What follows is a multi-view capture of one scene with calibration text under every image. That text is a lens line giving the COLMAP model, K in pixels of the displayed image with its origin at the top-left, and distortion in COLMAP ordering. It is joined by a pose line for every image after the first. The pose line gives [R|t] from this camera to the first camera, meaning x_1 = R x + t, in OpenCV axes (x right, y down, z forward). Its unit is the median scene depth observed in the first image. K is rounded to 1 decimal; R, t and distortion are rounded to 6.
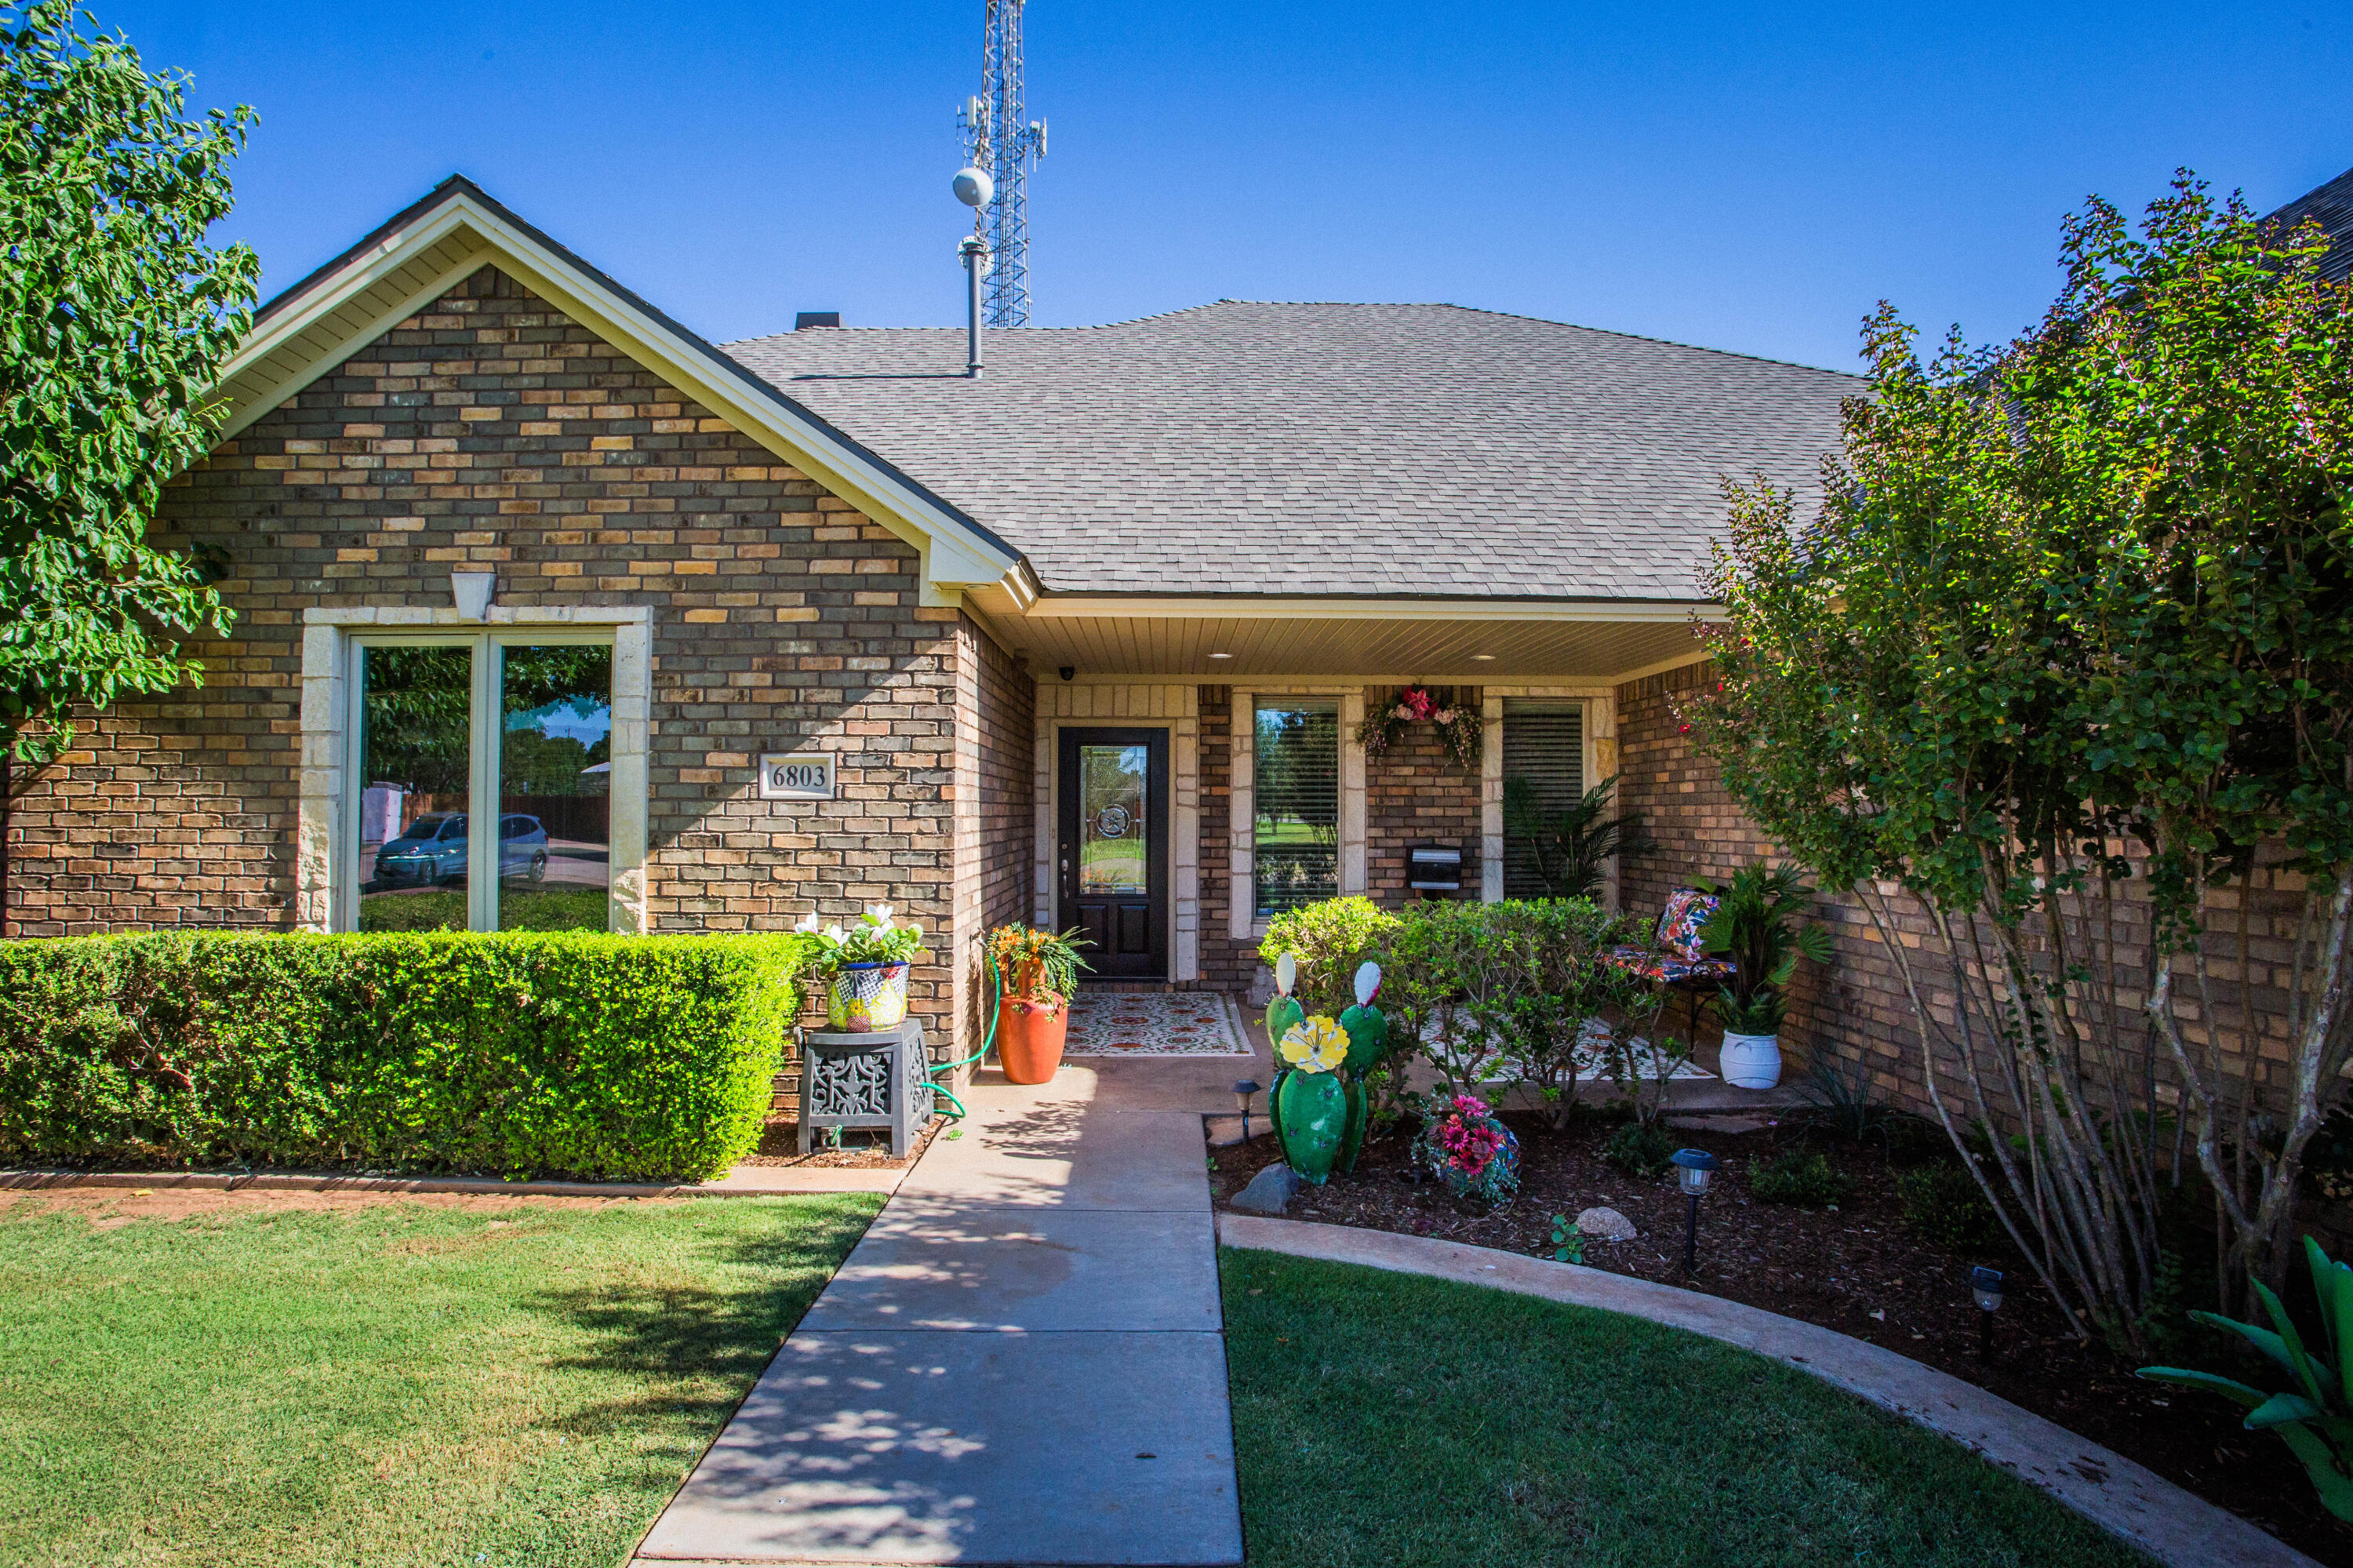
lens RADIAL K [[1137.7, 0, 1170.5], [0, 1137.7, 775.5], [0, 0, 1]] dist [-0.077925, 0.033565]
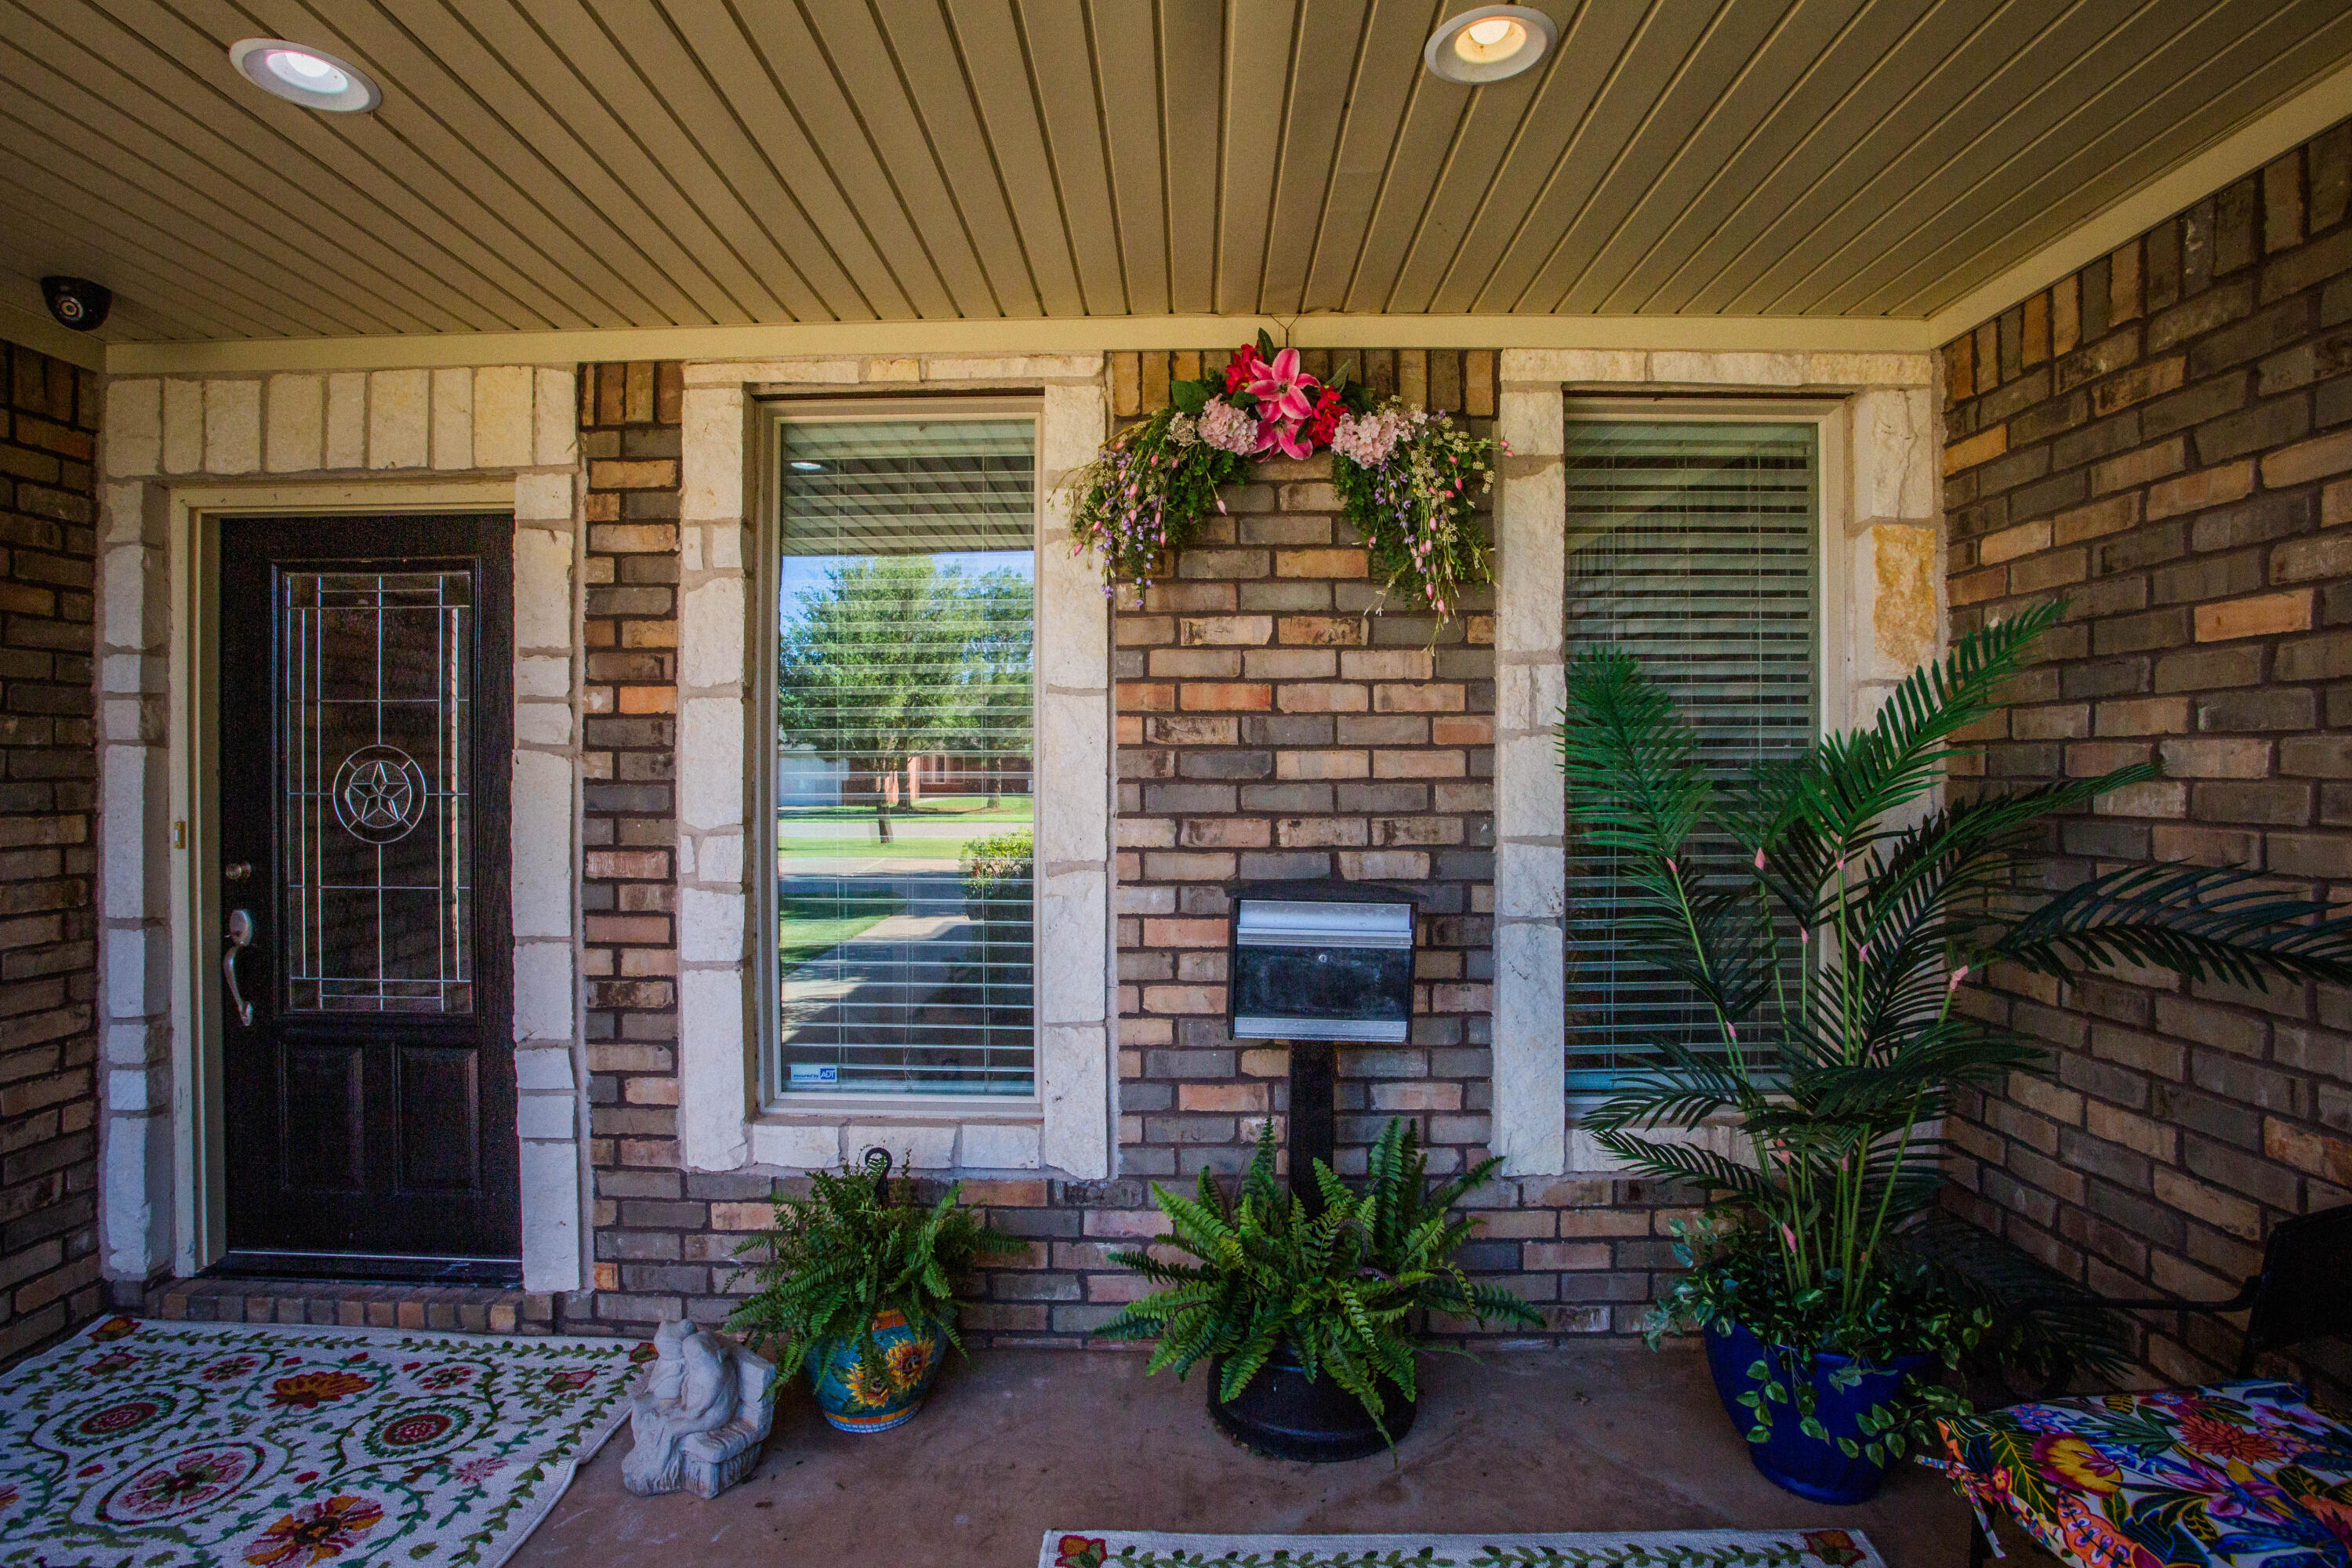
lens RADIAL K [[1144.5, 0, 1171.6], [0, 1144.5, 781.6], [0, 0, 1]] dist [-0.079473, 0.034387]
pose [[0.999659, -0.003380, -0.025885, 0.297950], [0.004341, 0.999299, 0.037172, 0.037948], [0.025742, -0.037271, 0.998974, 1.051456]]
